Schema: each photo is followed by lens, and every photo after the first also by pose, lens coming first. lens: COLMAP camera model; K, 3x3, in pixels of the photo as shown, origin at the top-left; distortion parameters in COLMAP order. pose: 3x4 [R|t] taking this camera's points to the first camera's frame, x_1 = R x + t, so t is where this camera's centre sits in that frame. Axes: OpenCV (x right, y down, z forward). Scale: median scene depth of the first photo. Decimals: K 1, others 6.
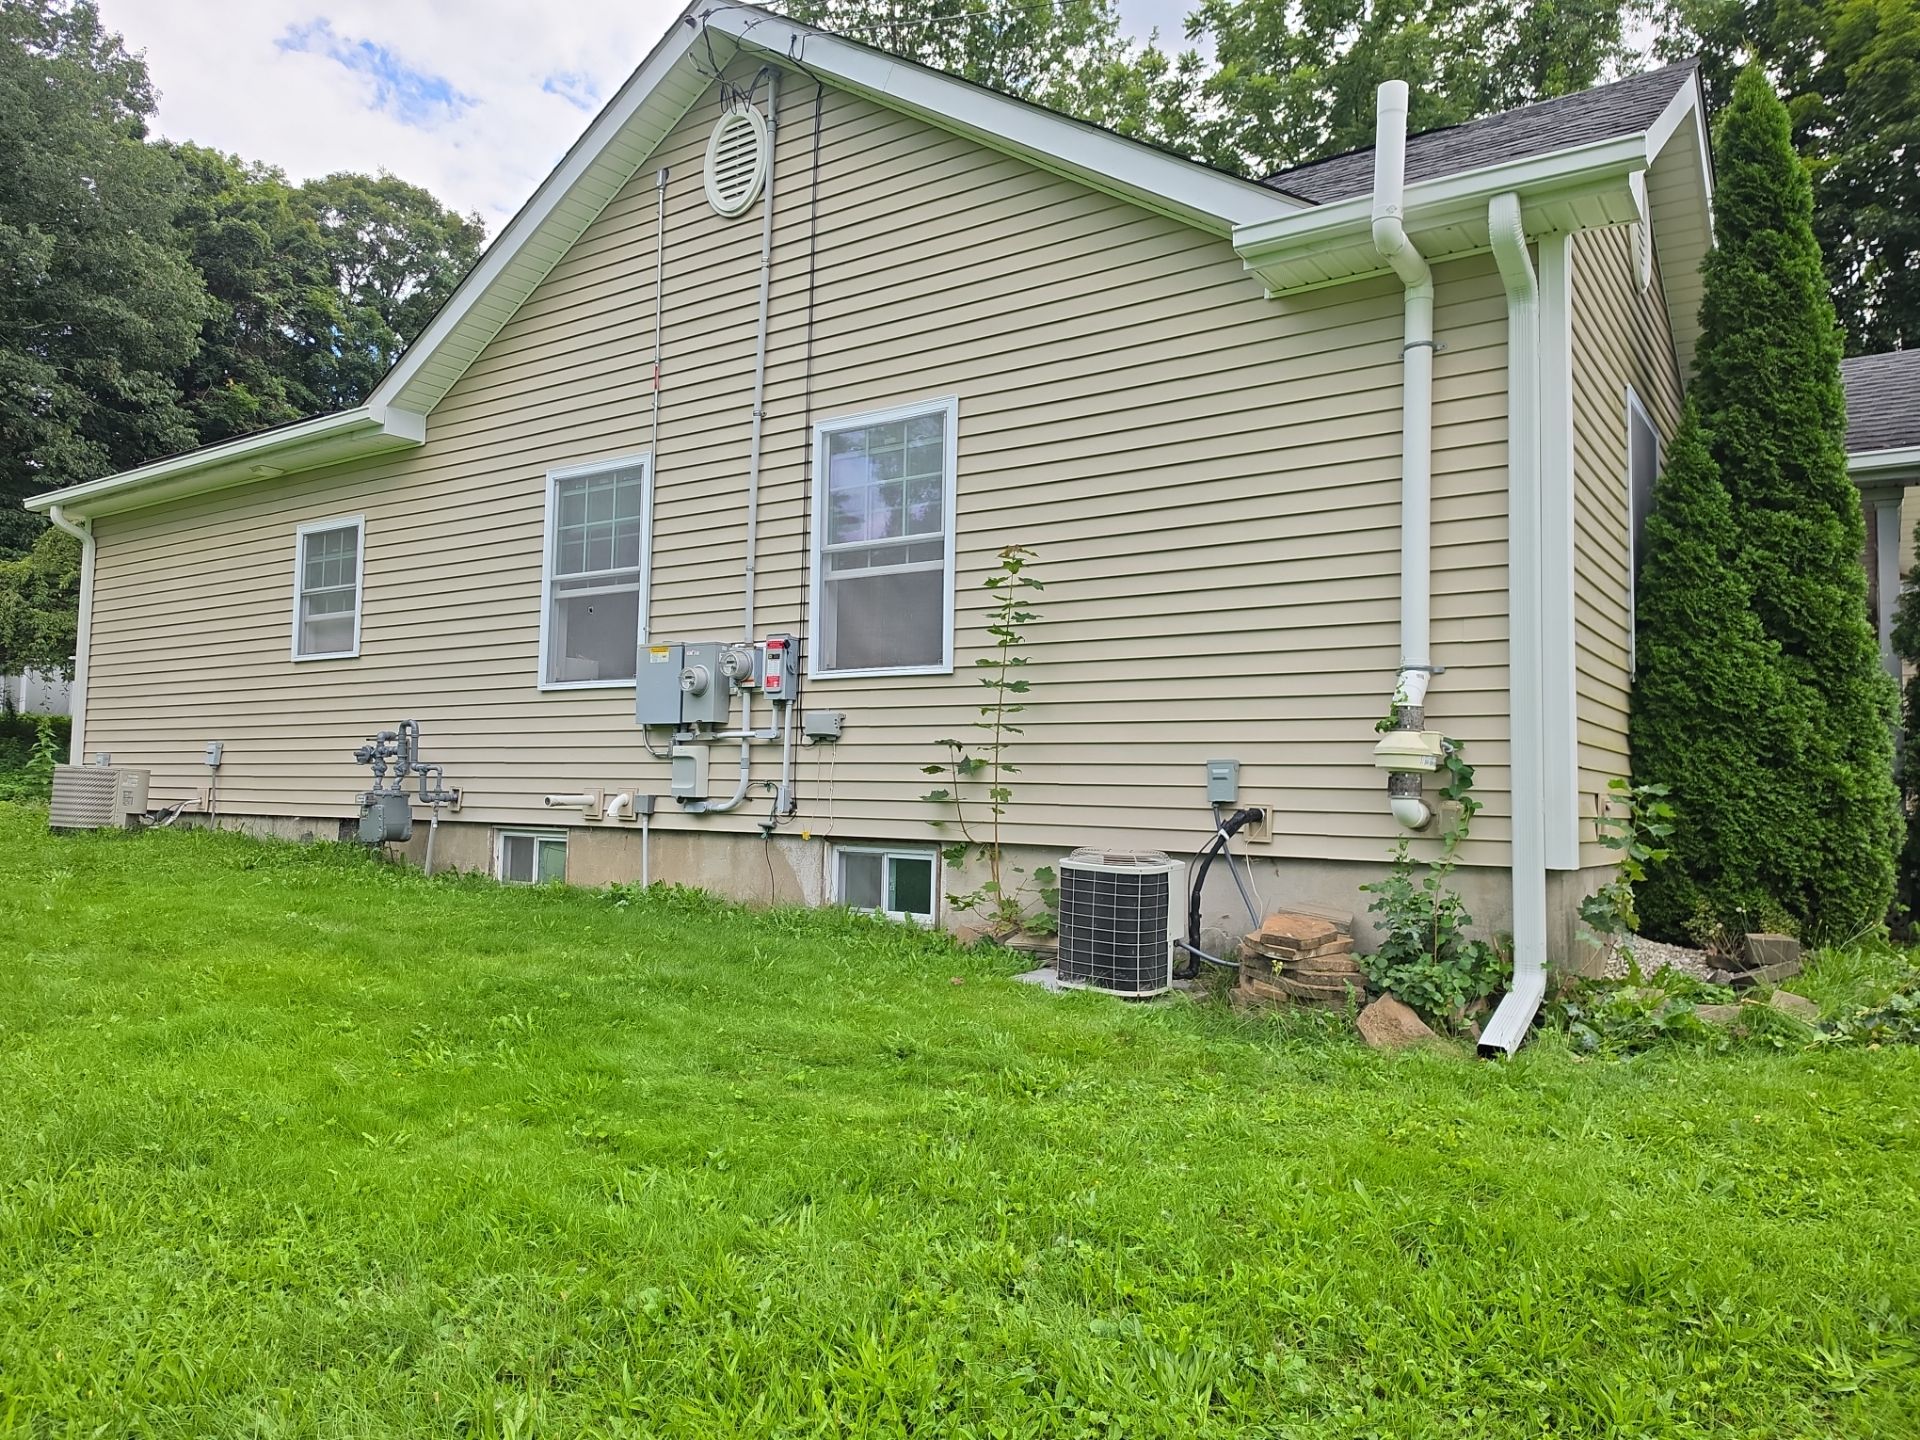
lens RADIAL K [[1362.5, 0, 960.0], [0, 1362.5, 720.0], [0, 0, 1]] dist [0.005603, 0.000754]
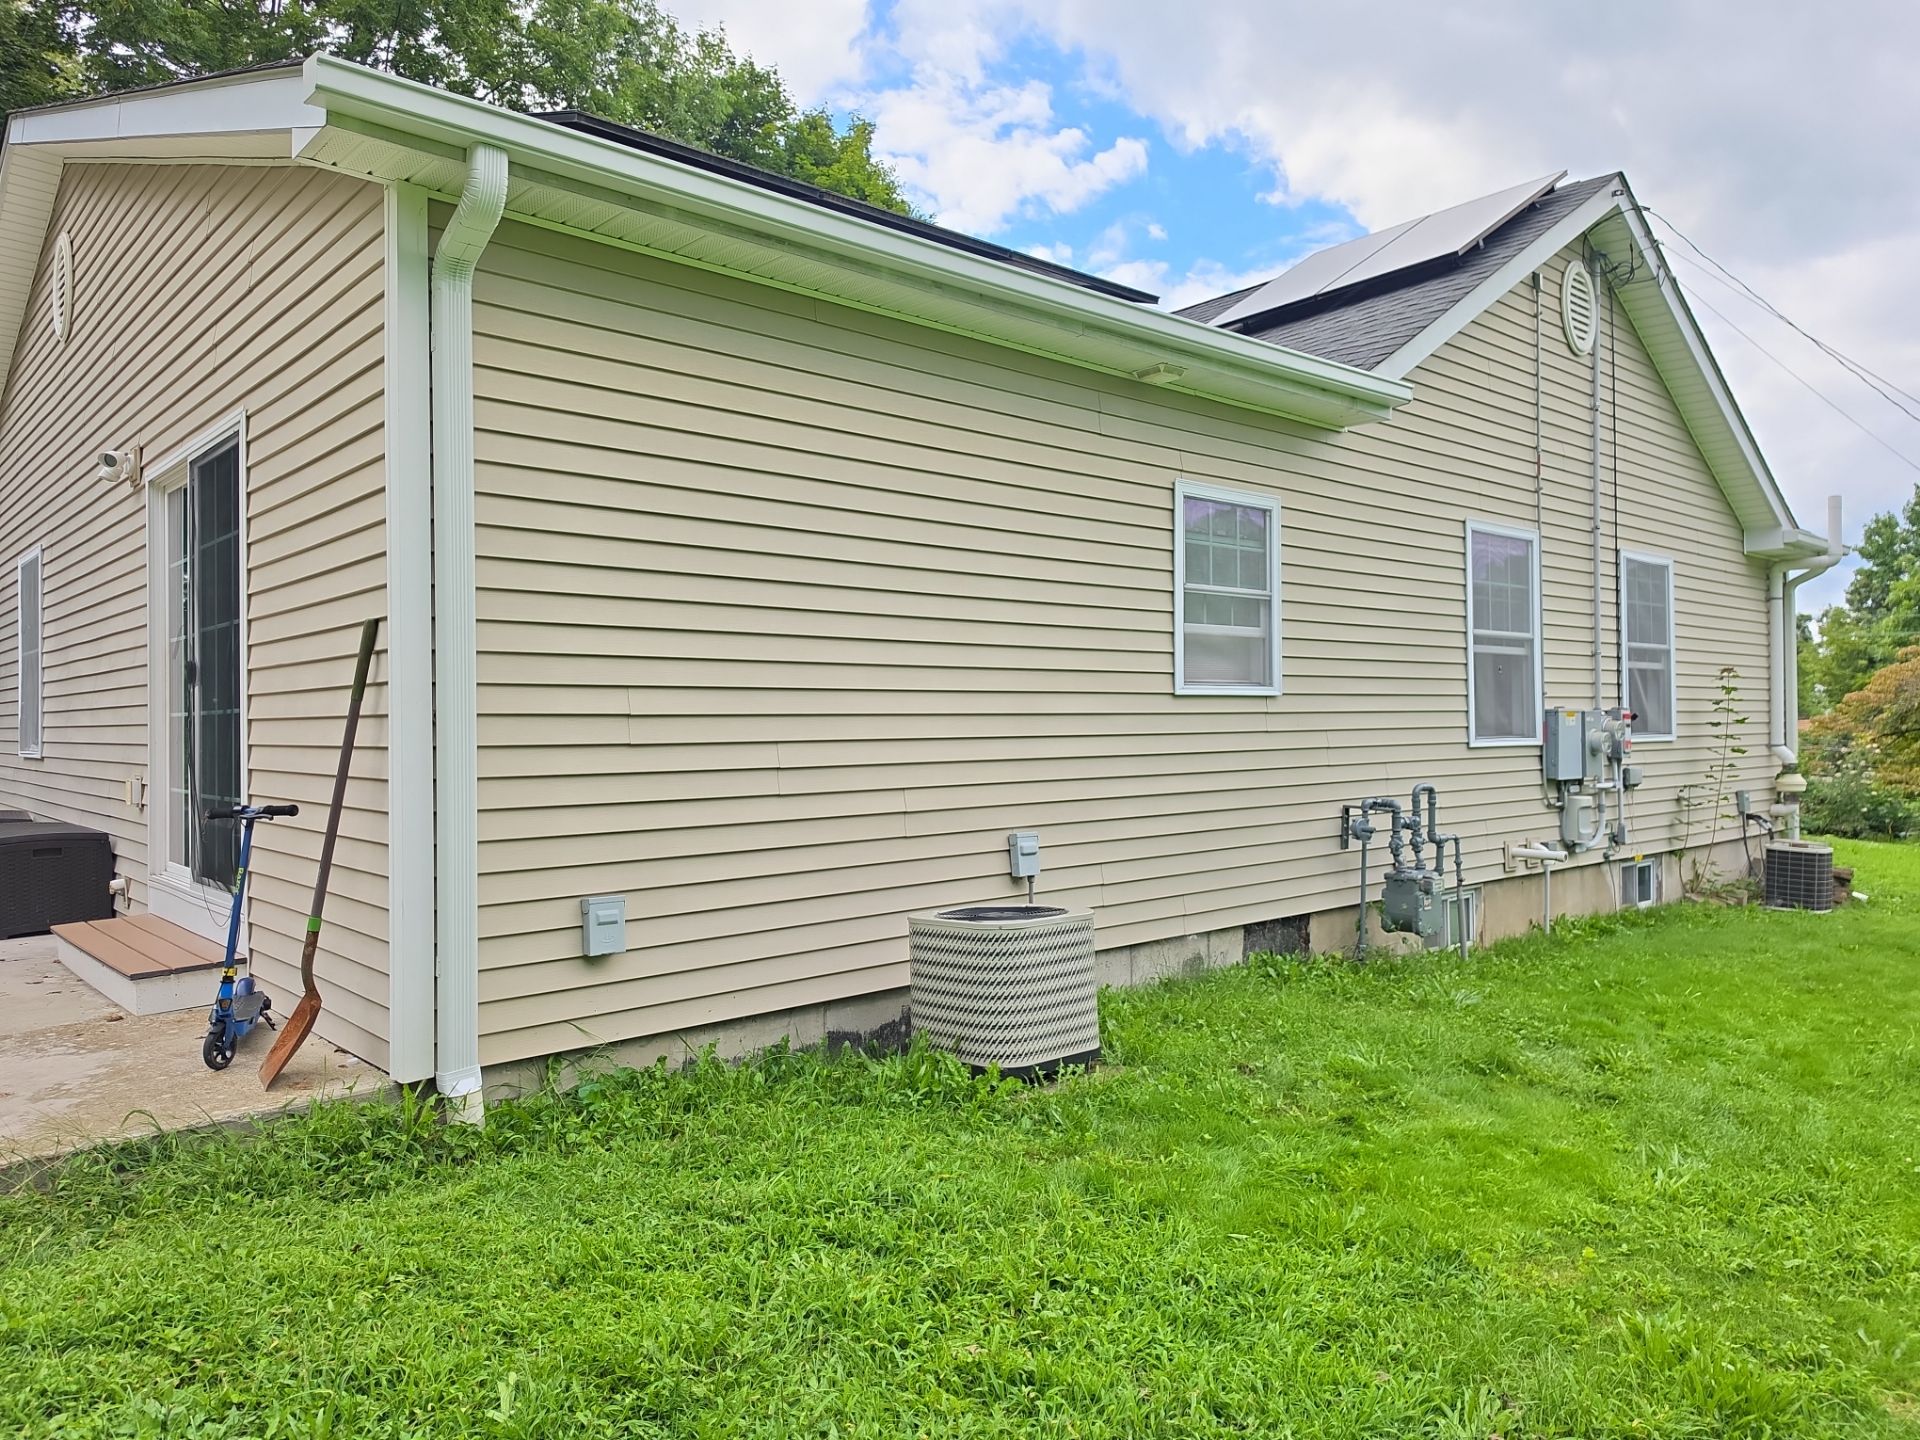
lens RADIAL K [[1362.5, 0, 960.0], [0, 1362.5, 720.0], [0, 0, 1]] dist [0.005603, 0.000754]
pose [[0.252304, 0.017334, 0.967493, -1.175786], [-0.006573, 0.999847, -0.016200, -0.020108], [-0.967626, -0.002272, 0.252379, 0.981496]]
